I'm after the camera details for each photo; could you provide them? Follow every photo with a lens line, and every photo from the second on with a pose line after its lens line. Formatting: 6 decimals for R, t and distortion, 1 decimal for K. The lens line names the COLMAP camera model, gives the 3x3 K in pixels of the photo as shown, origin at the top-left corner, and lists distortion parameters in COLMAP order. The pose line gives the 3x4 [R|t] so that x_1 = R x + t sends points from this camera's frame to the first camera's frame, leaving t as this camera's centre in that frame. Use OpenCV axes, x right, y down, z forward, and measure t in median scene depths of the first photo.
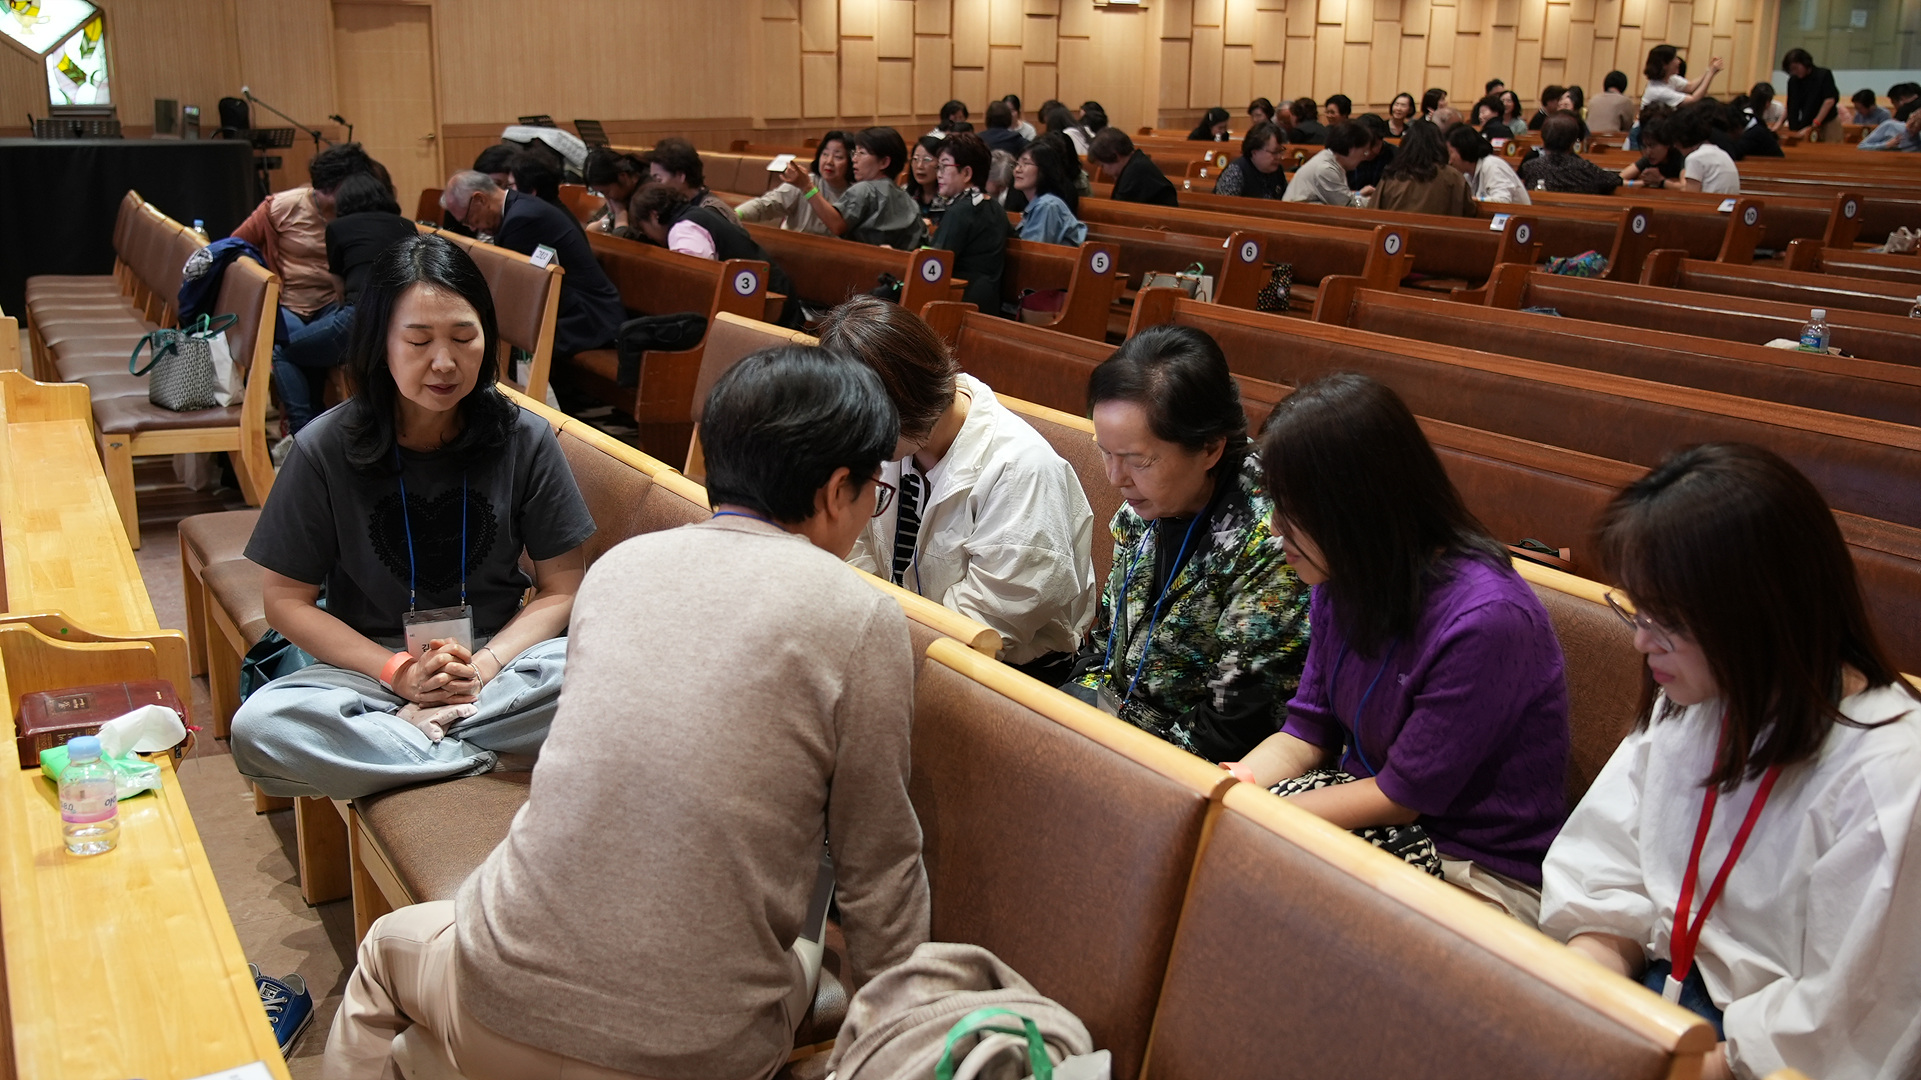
lens RADIAL K [[1887.2, 0, 960.5], [0, 1887.2, 540.0], [0, 0, 1]] dist [0.039539, -0.028535]
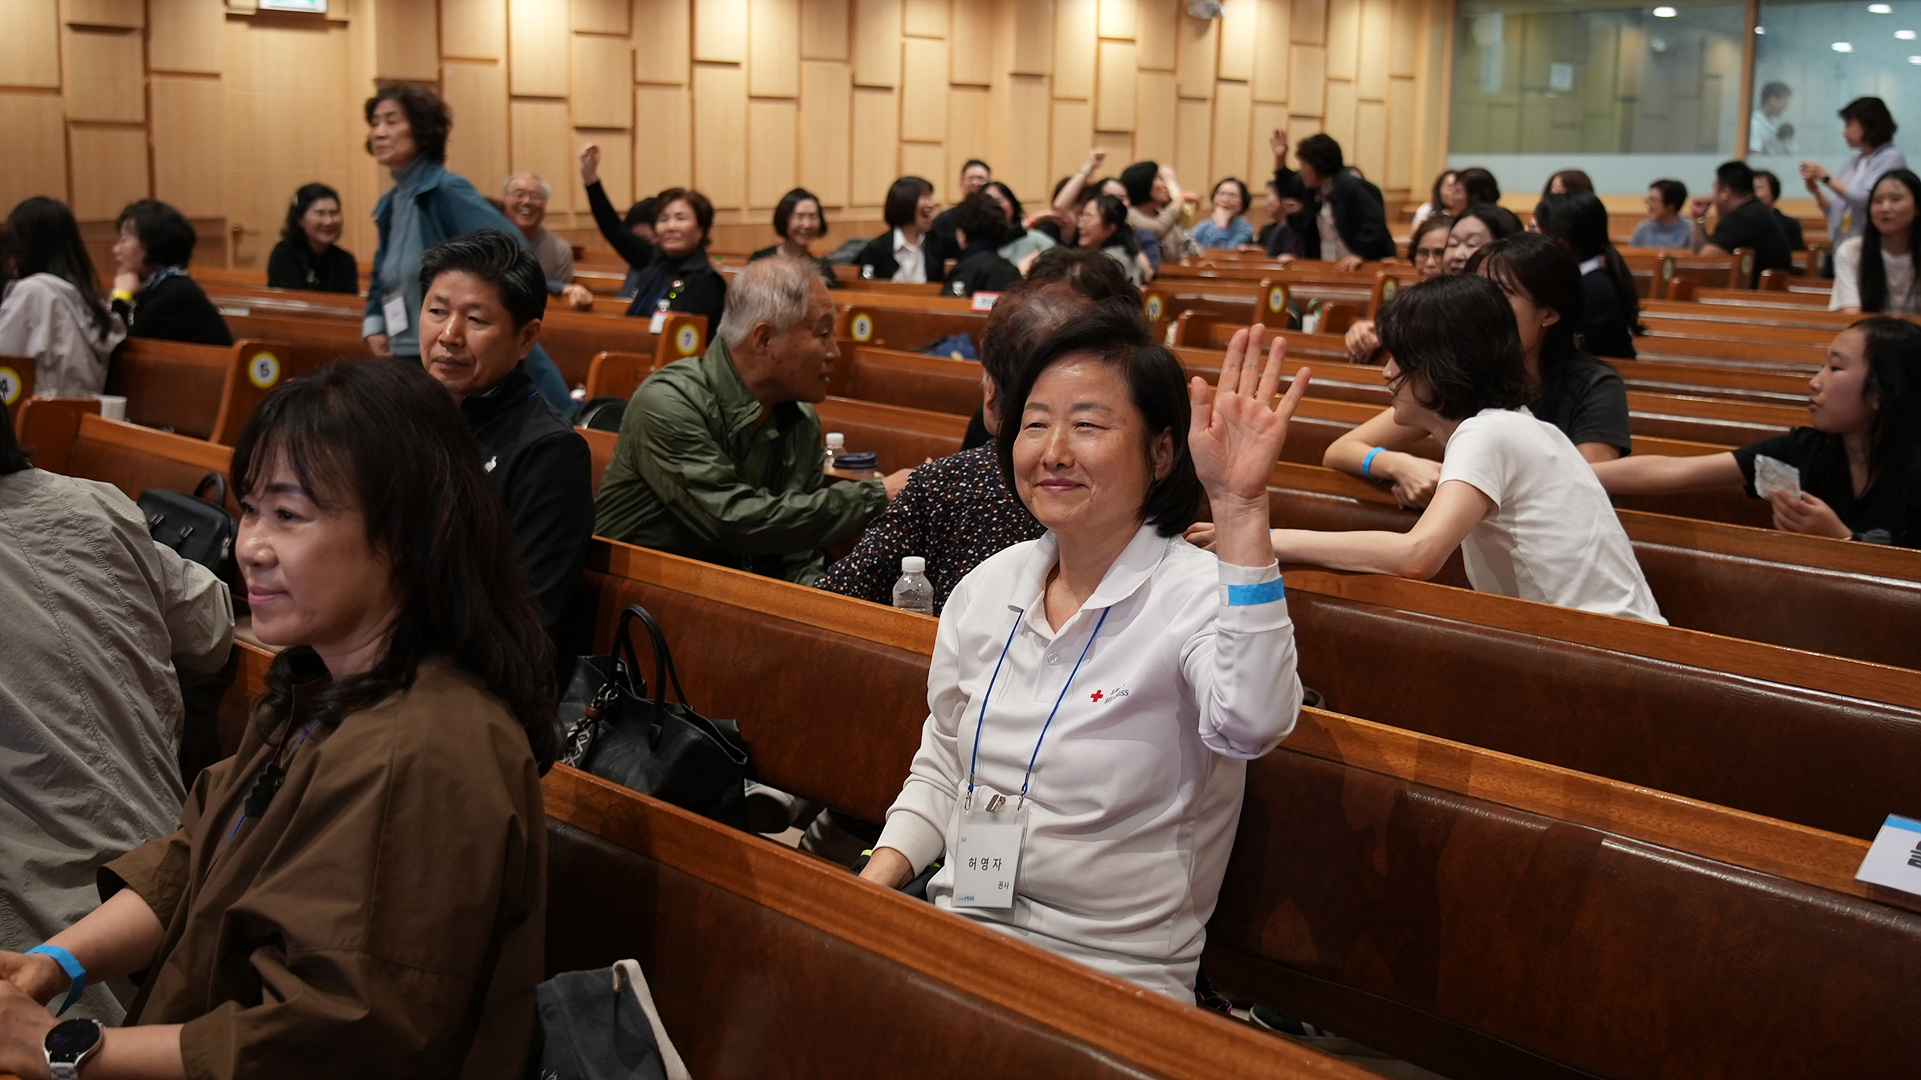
lens RADIAL K [[2368.5, 0, 960.5], [0, 2368.5, 540.0], [0, 0, 1]] dist [0.055468, -0.012602]
pose [[0.975545, -0.031425, 0.217543, 0.113883], [0.049185, 0.995839, -0.076712, -0.081847], [-0.214227, 0.085536, 0.973032, 0.340992]]
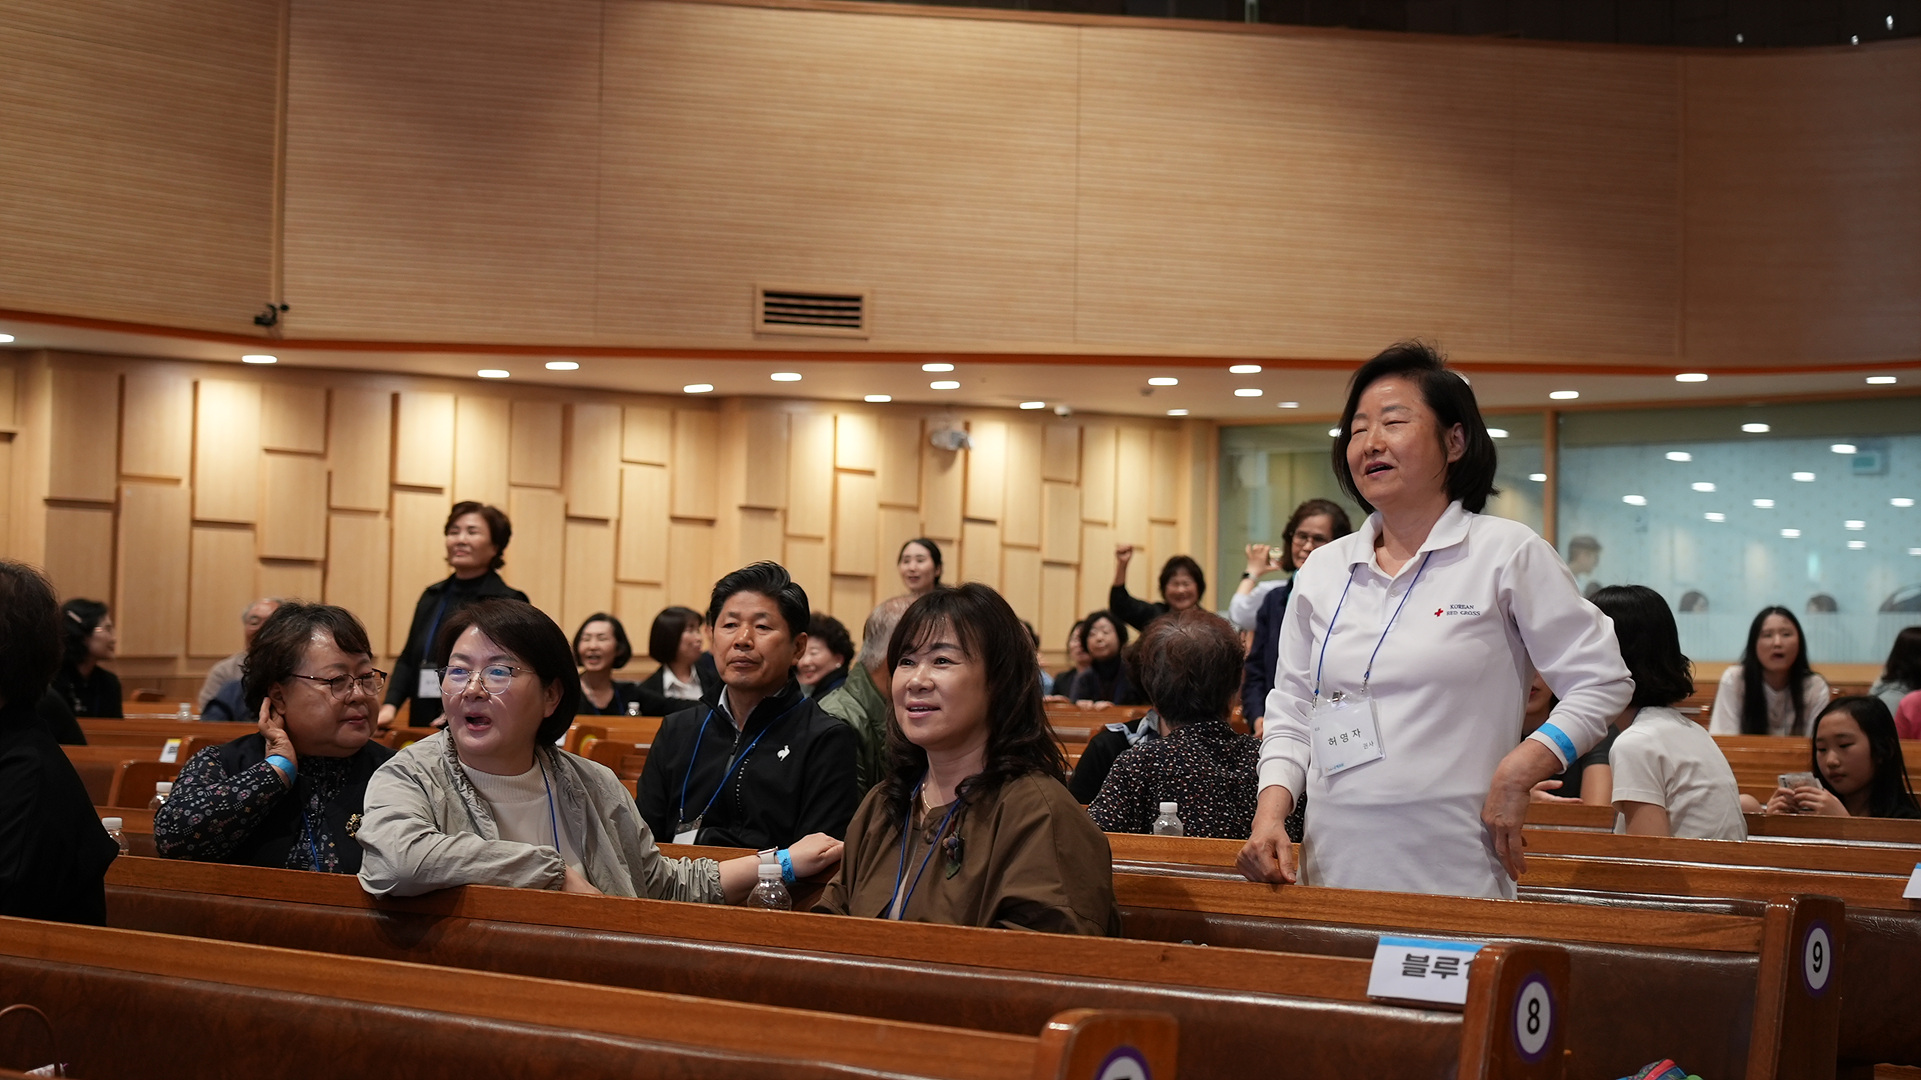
lens RADIAL K [[3155.7, 0, 960.5], [0, 3155.7, 540.0], [0, 0, 1]] dist [-0.007365, 0.083038]
pose [[0.931489, 0.020076, 0.363216, 0.036848], [0.079597, 0.963031, -0.257364, -0.049025], [-0.354955, 0.268642, 0.895454, 0.262574]]
